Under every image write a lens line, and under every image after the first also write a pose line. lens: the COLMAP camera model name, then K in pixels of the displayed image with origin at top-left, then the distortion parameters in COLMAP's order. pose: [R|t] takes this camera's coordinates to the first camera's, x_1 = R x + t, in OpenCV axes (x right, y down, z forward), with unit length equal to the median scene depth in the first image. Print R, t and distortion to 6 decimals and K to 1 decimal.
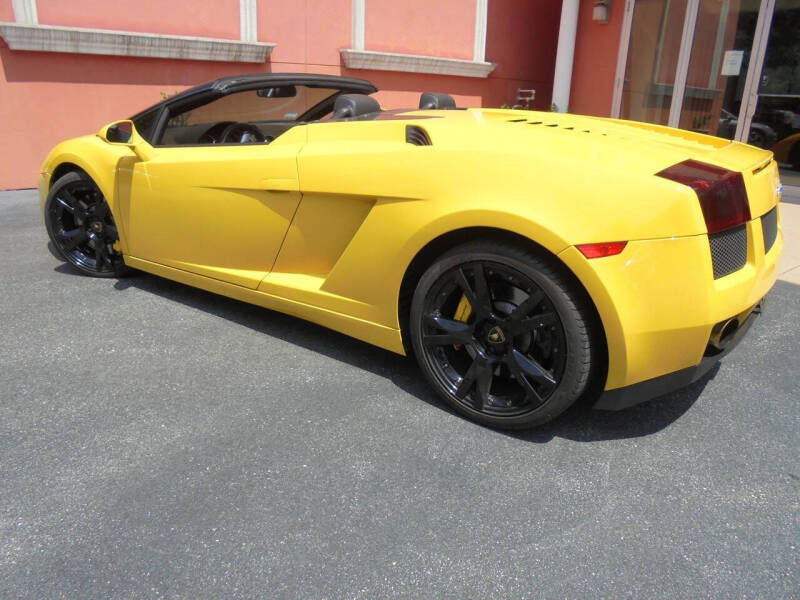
lens RADIAL K [[602.6, 0, 400.1], [0, 602.6, 301.9], [0, 0, 1]] dist [-0.095751, 0.064412]
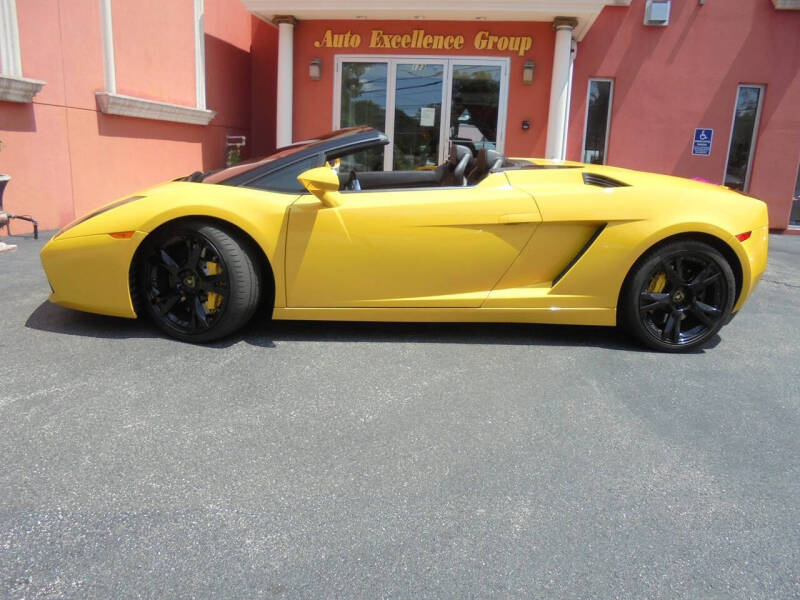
lens RADIAL K [[602.6, 0, 402.7], [0, 602.6, 307.1], [0, 0, 1]] dist [-0.095751, 0.064412]
pose [[0.757326, -0.158353, 0.633547, -0.410169], [0.195446, 0.980647, 0.011479, -0.023918], [-0.623104, 0.115131, 0.773619, 0.058635]]
